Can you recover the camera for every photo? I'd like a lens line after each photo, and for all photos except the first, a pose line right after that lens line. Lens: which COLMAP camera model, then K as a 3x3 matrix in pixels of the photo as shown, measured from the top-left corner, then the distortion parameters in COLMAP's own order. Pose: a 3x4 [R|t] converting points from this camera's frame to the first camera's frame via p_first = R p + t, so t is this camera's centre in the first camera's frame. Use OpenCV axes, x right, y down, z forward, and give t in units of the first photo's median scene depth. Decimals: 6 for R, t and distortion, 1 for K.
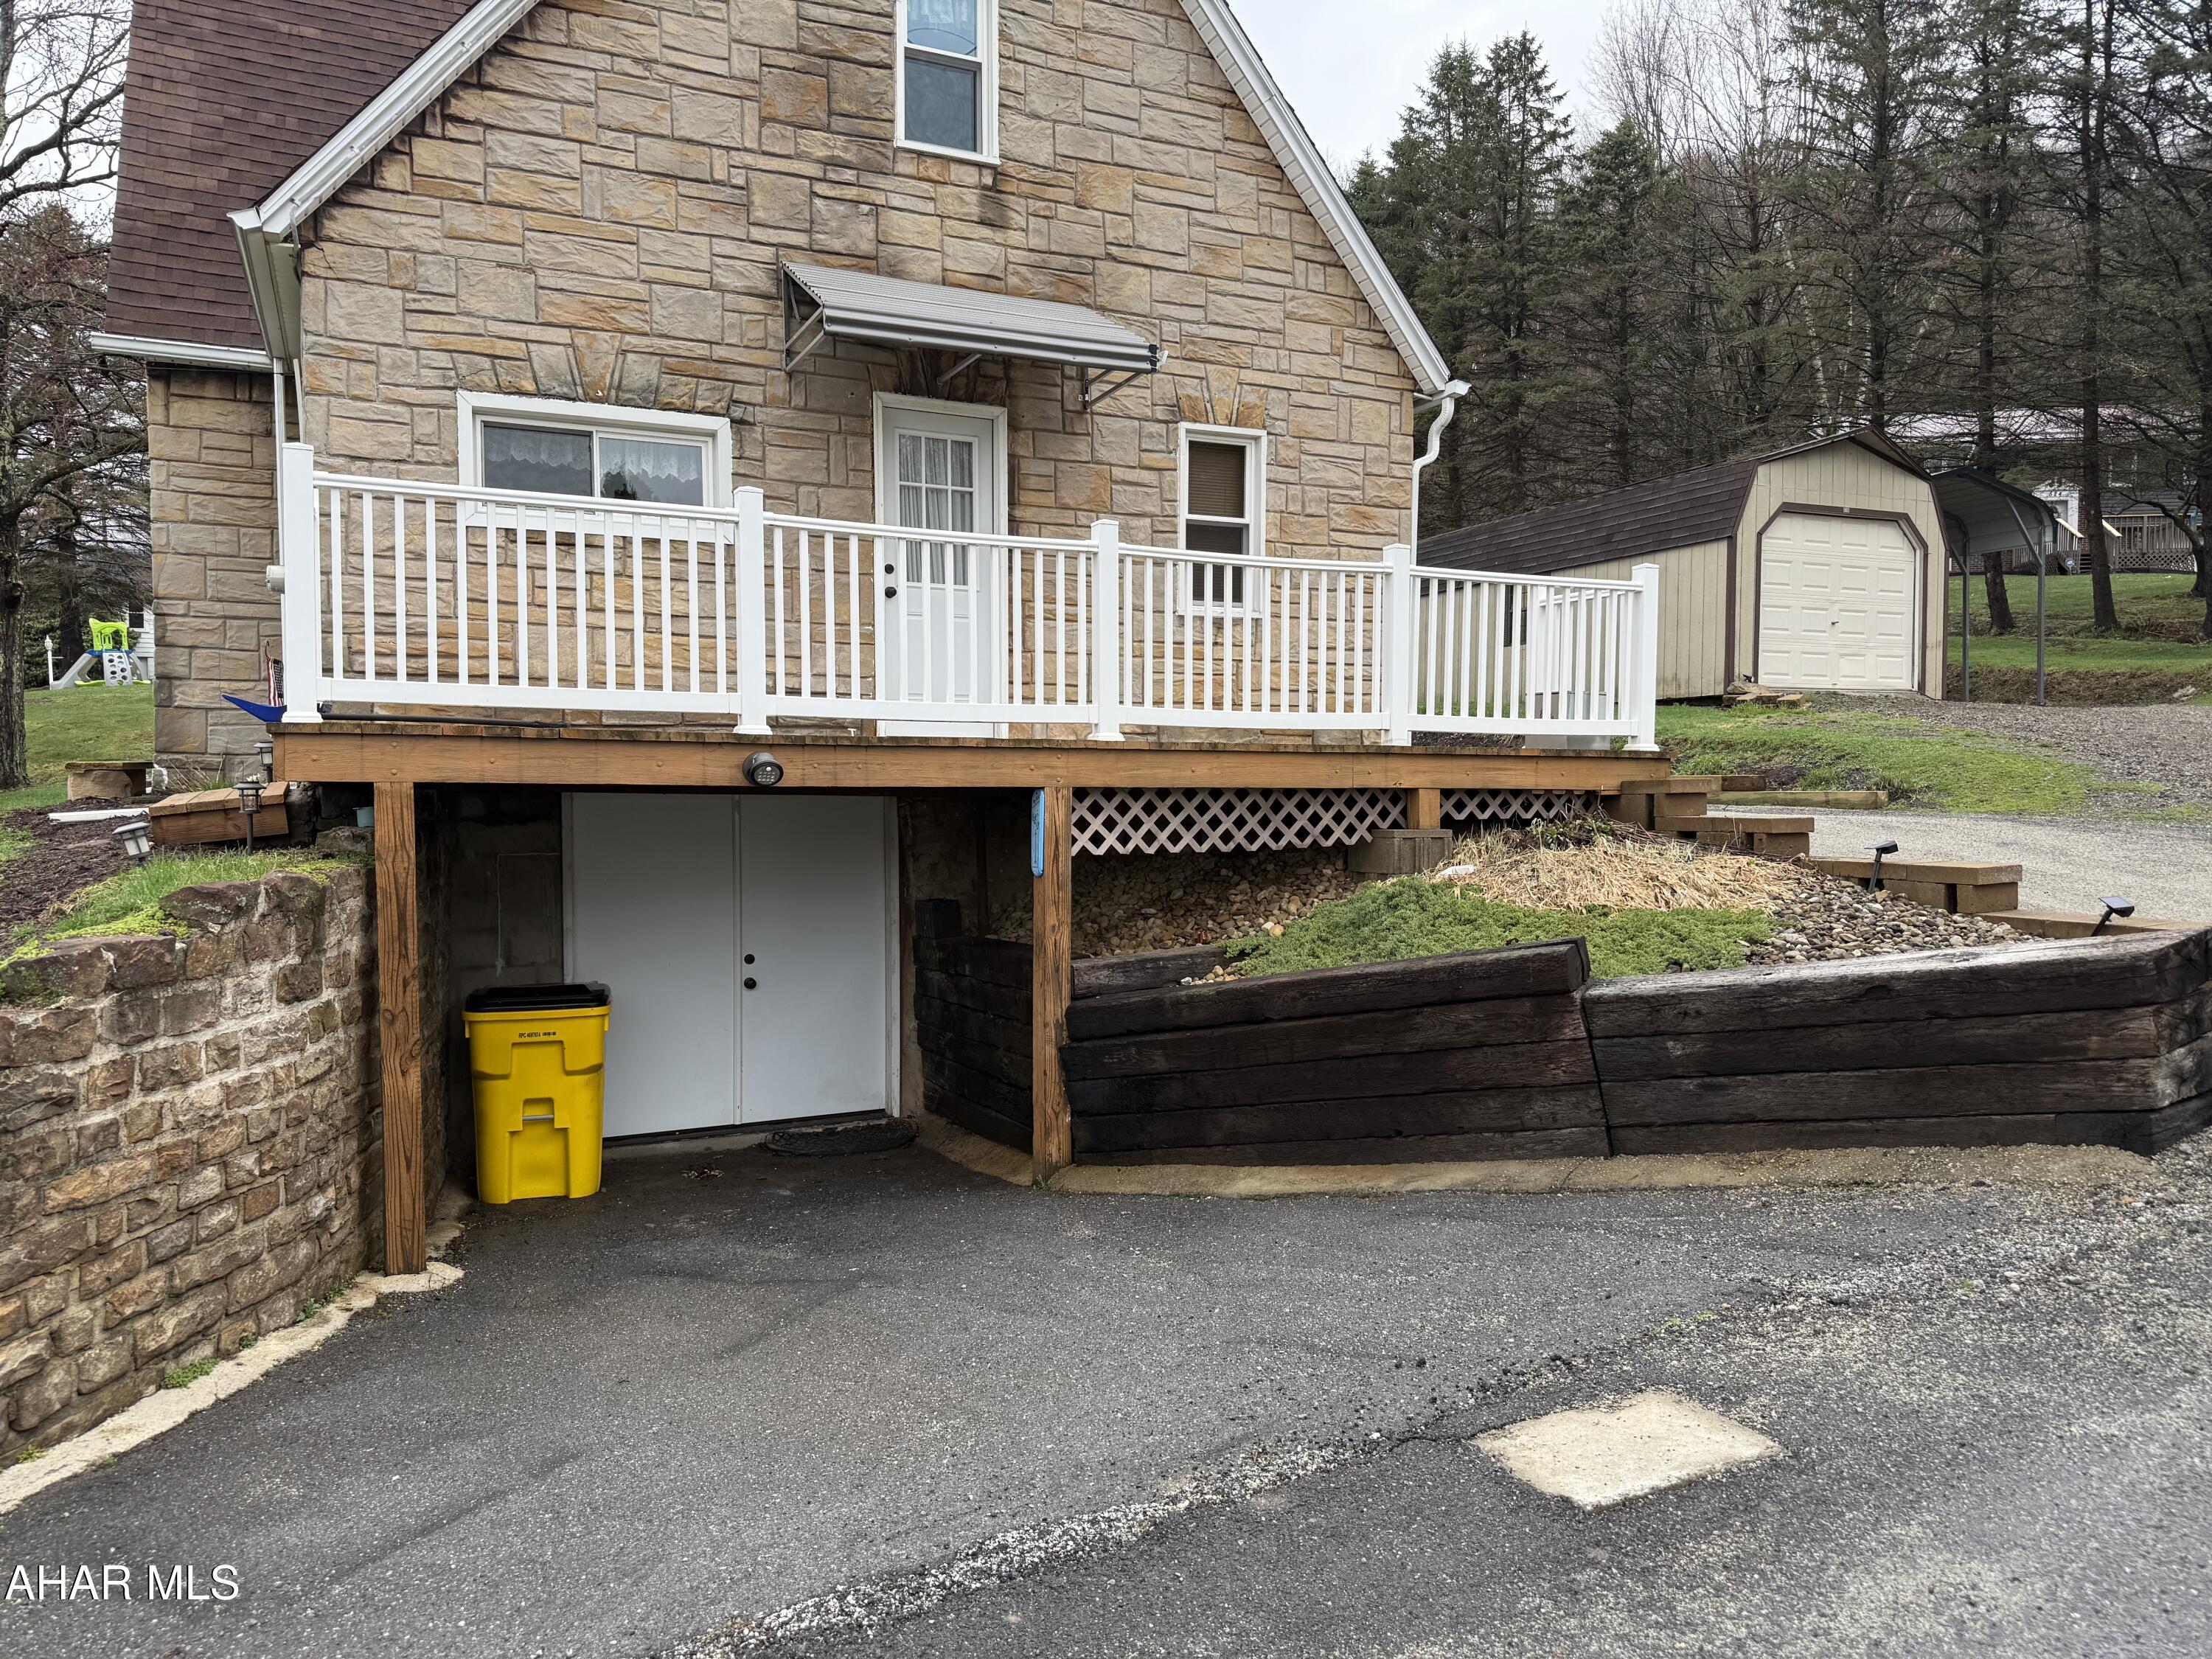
lens RADIAL K [[1575.4, 0, 1097.0], [0, 1575.4, 840.3], [0, 0, 1]] dist [0.006048, -0.003850]
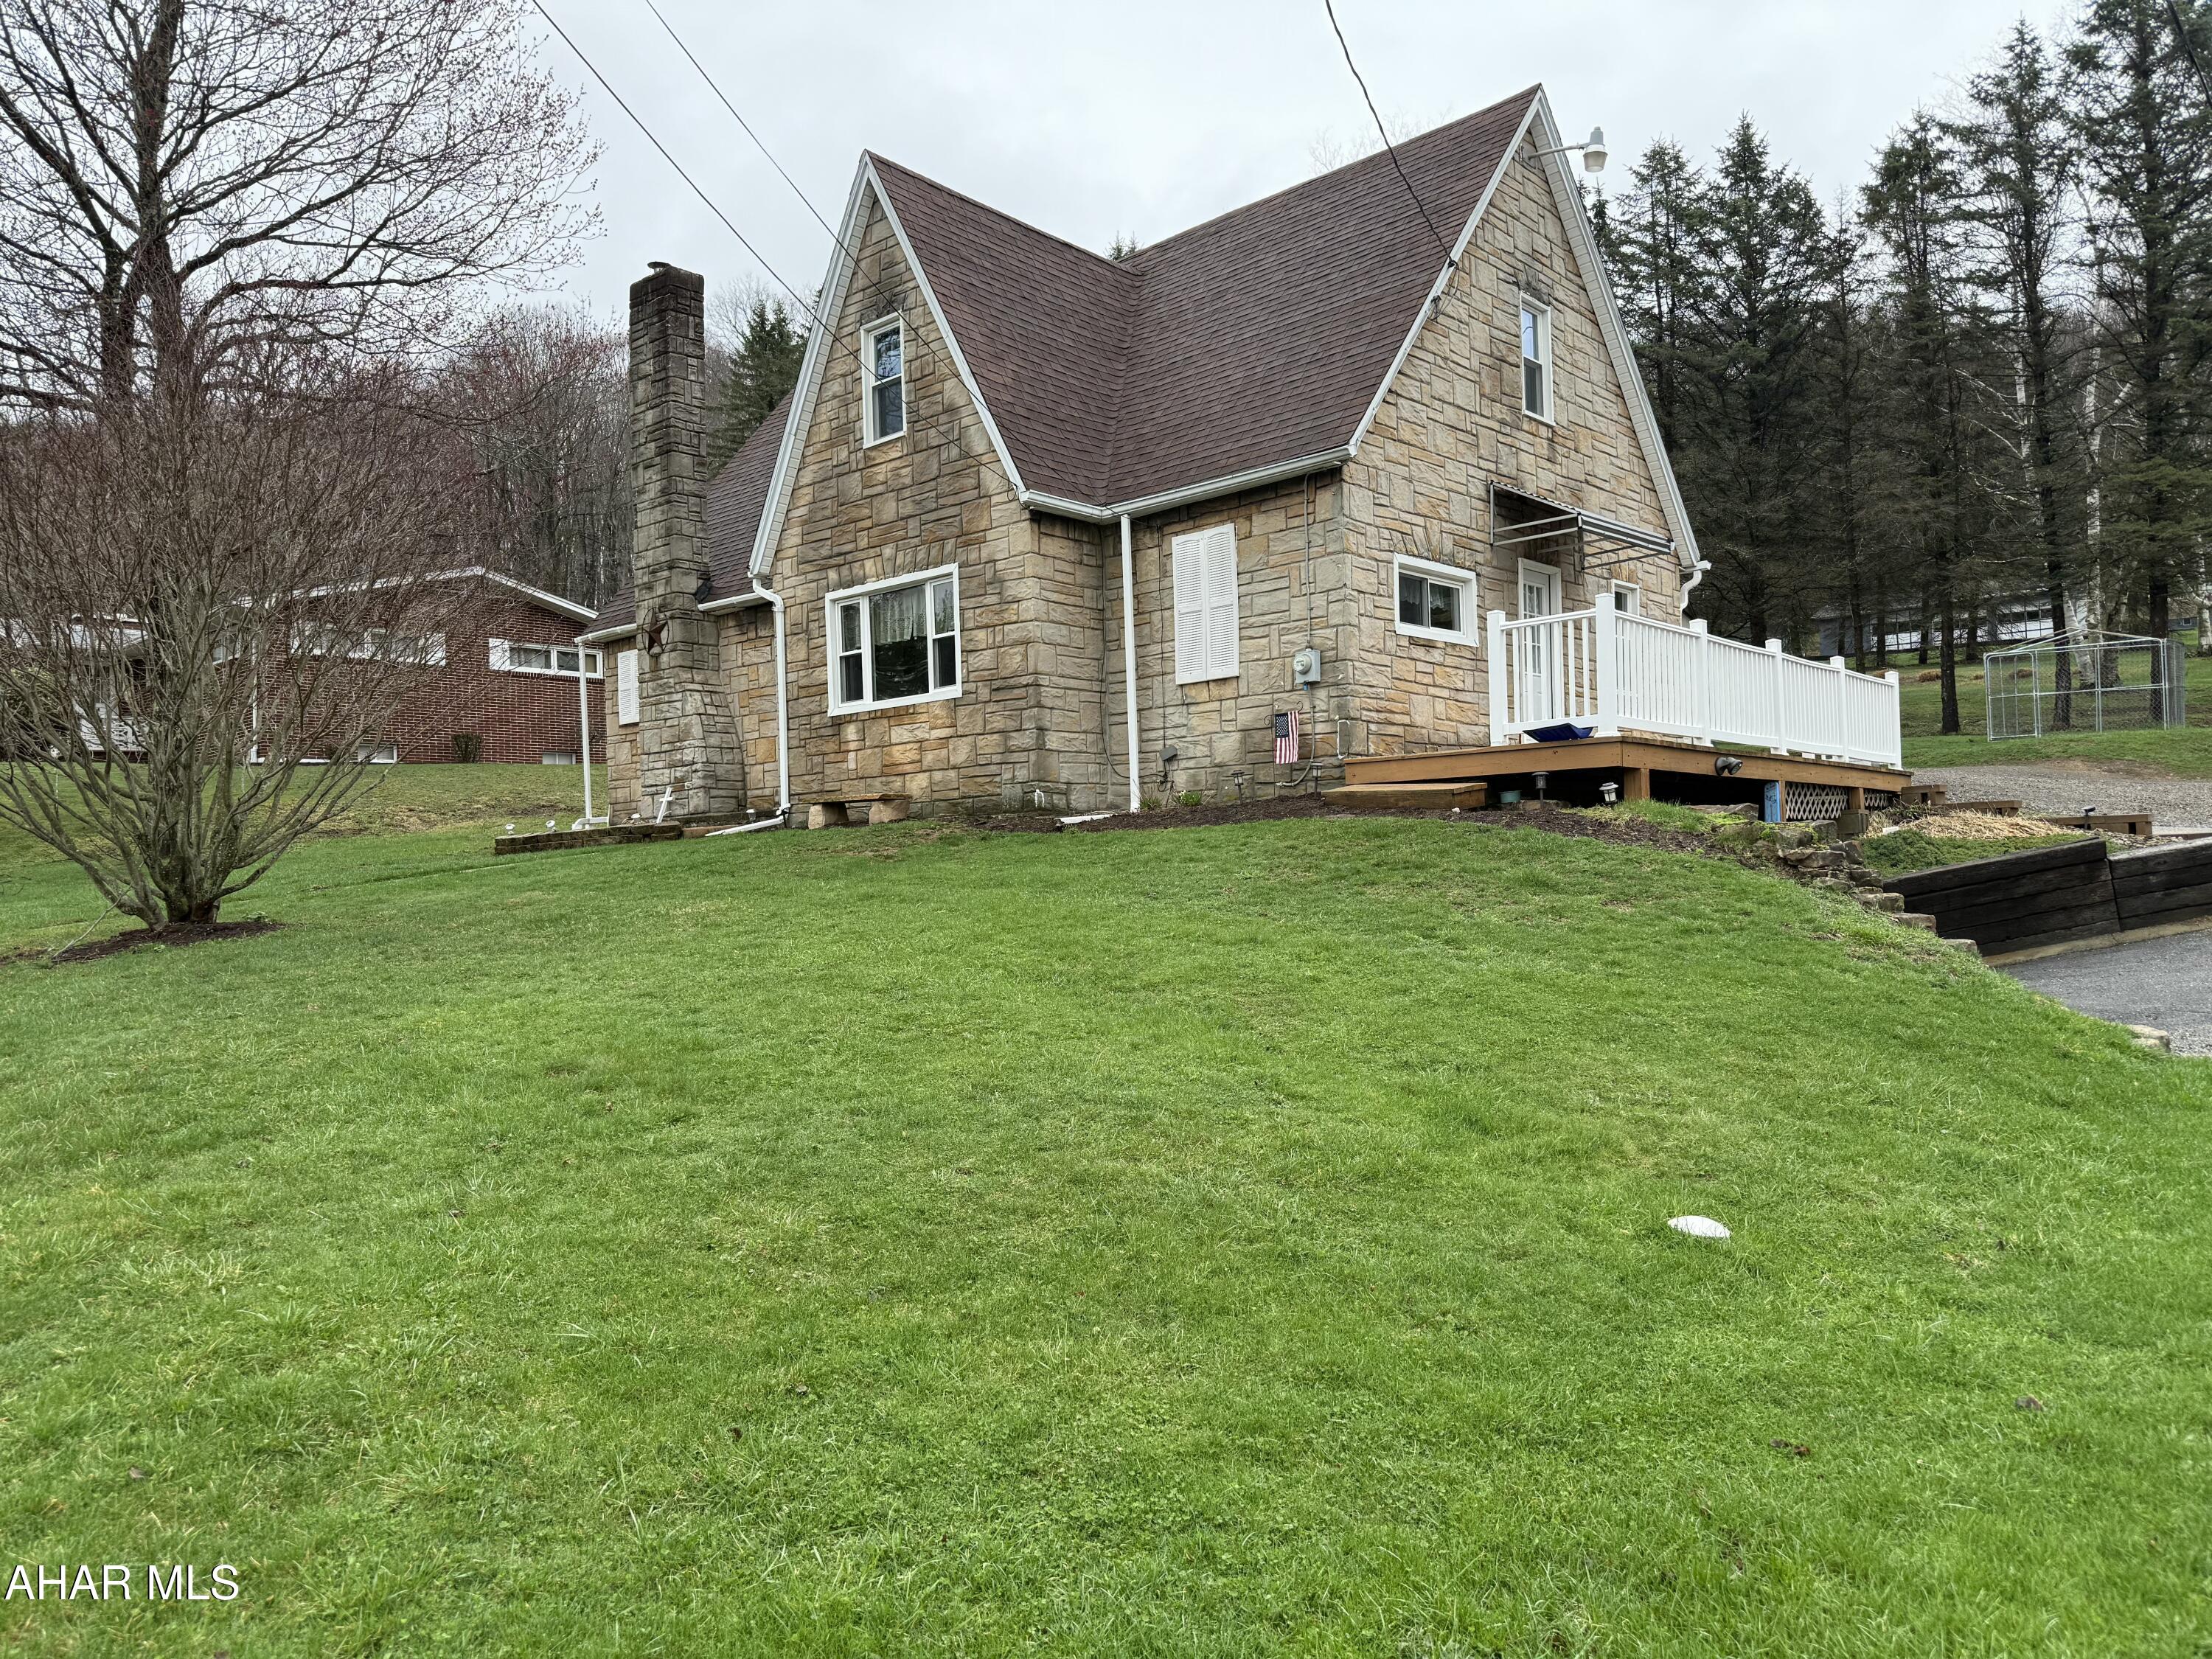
lens RADIAL K [[1536.9, 0, 1105.5], [0, 1536.9, 841.9], [0, 0, 1]] dist [0.152215, -0.193493]
pose [[0.924385, -0.018301, 0.381021, -1.214383], [0.042406, 0.997587, -0.054965, 0.088828], [-0.379095, 0.066966, 0.922931, -0.345234]]
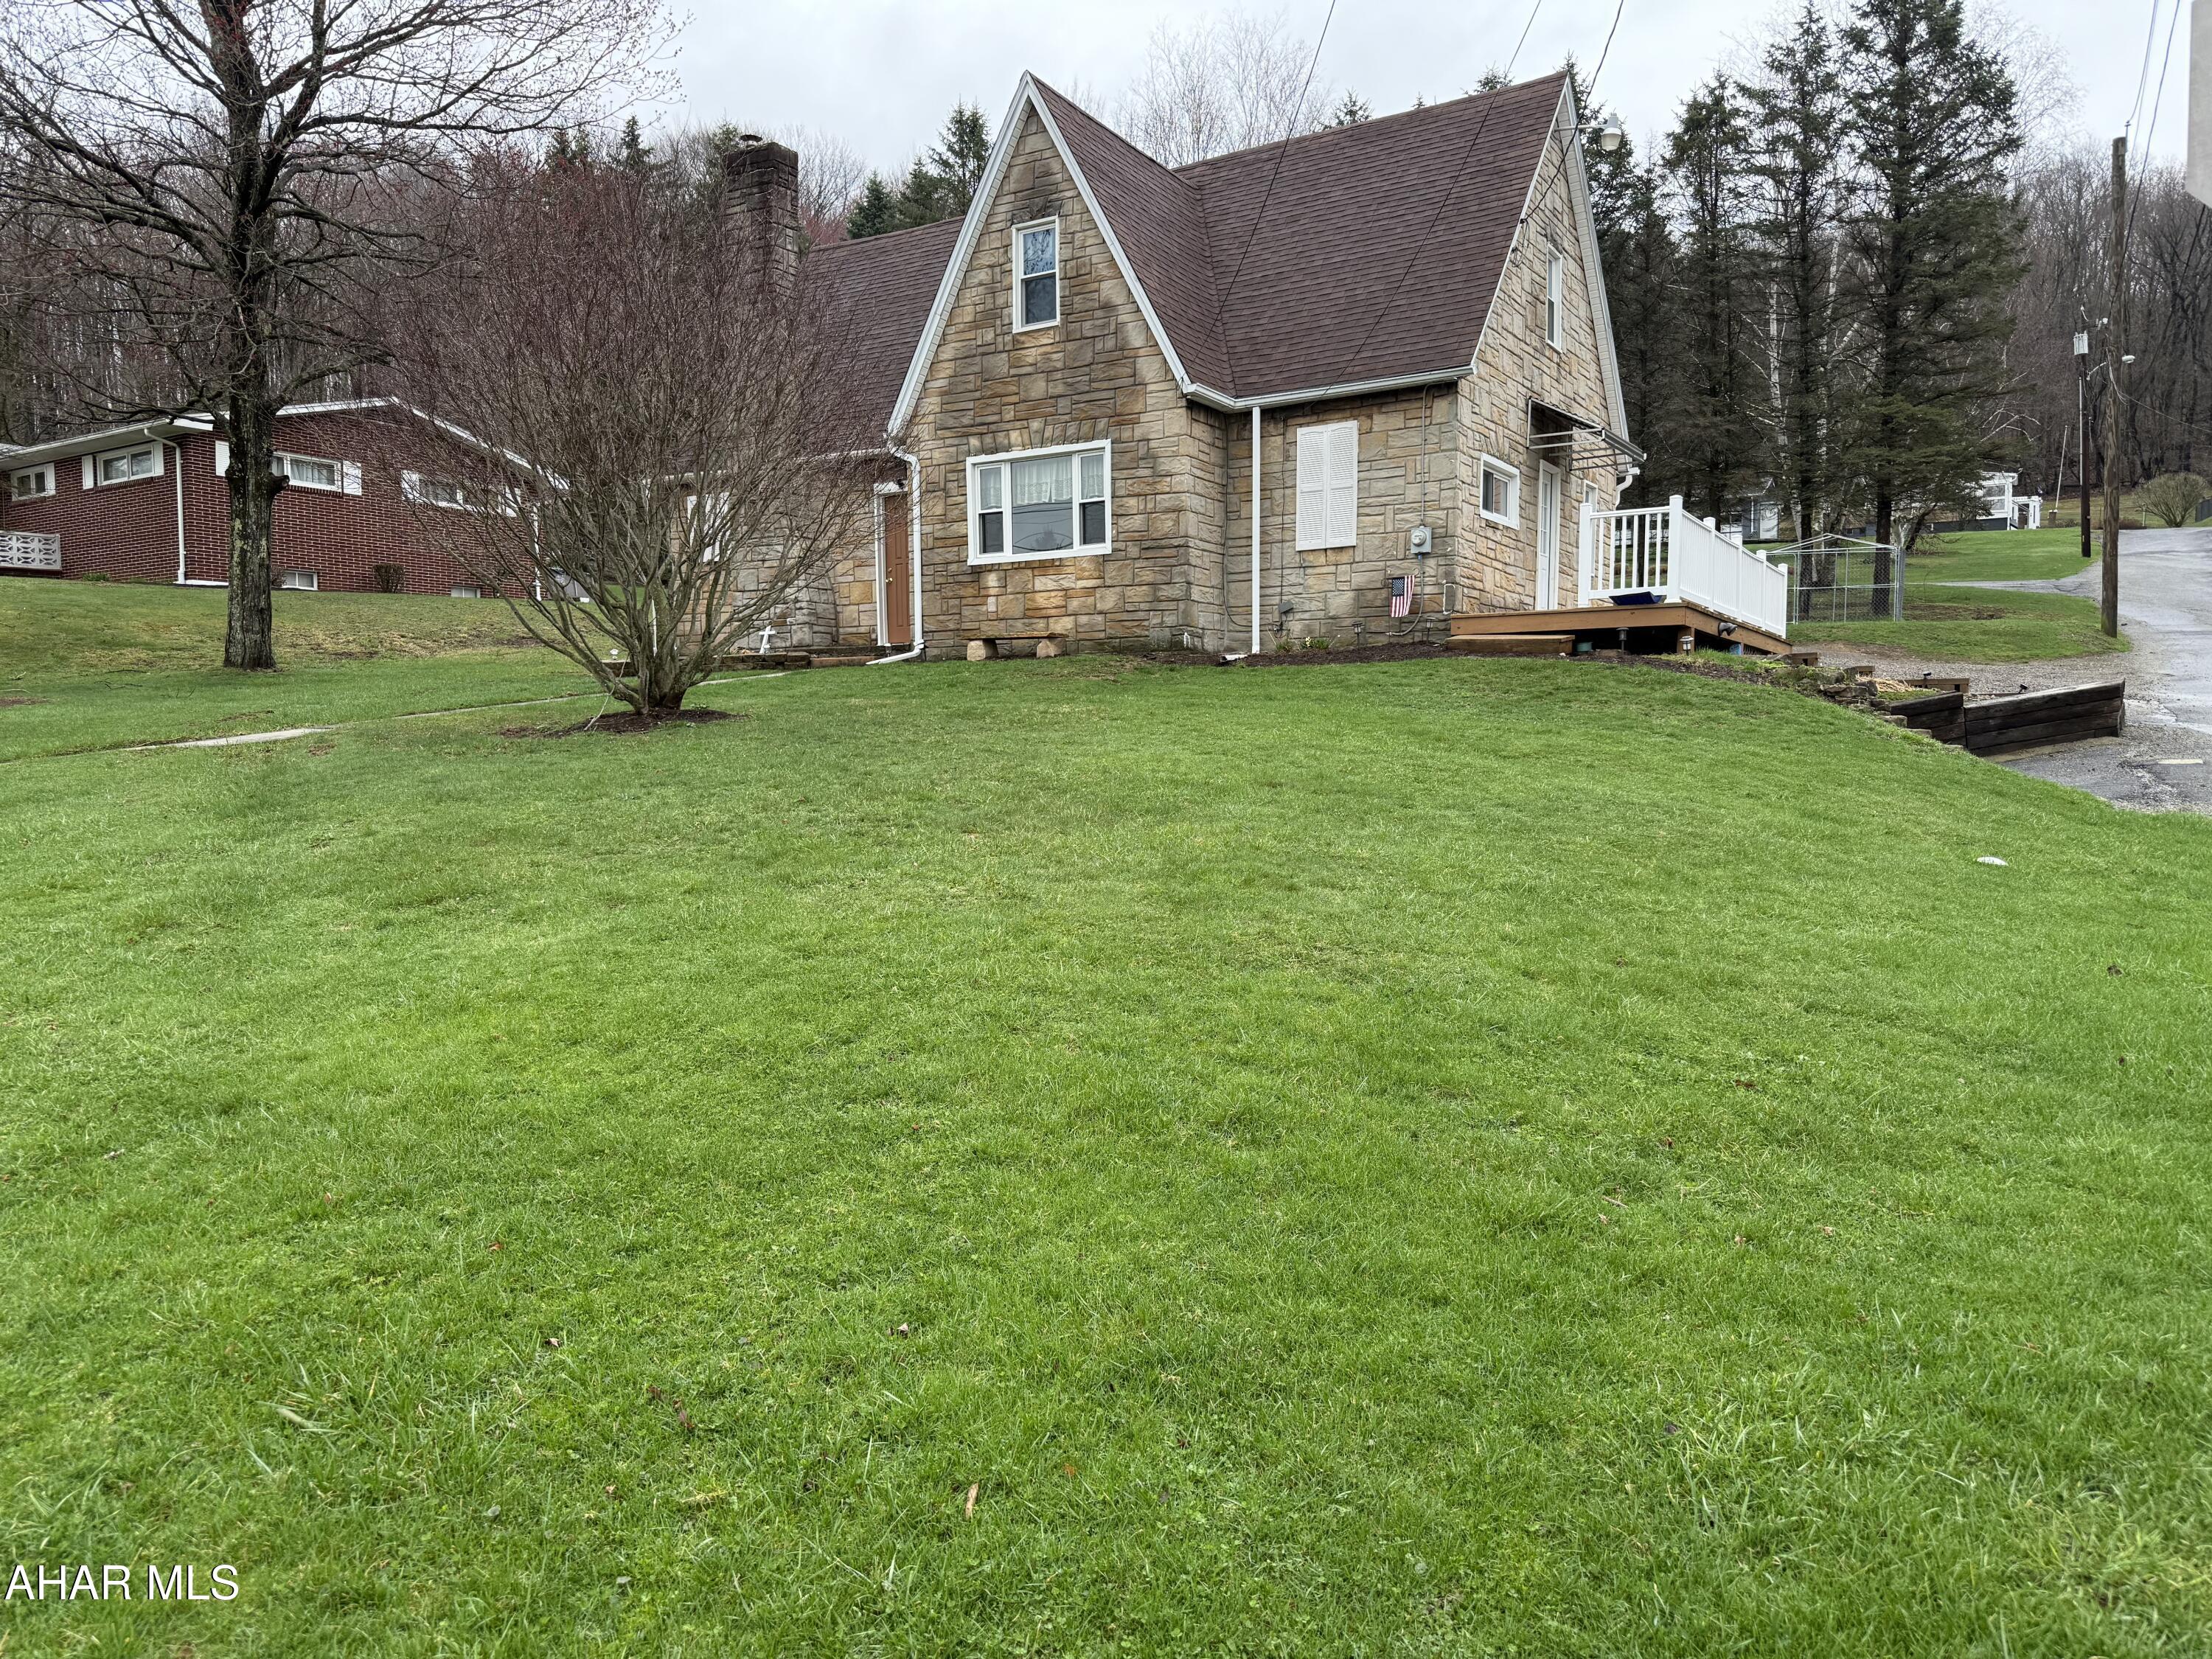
lens RADIAL K [[1567.6, 0, 1077.0], [0, 1567.6, 831.9], [0, 0, 1]] dist [0.166853, -0.264386]
pose [[0.838496, -0.035139, 0.543774, -1.877585], [0.025107, 0.999350, 0.025863, 0.141789], [-0.544329, -0.008034, 0.838833, -0.456645]]
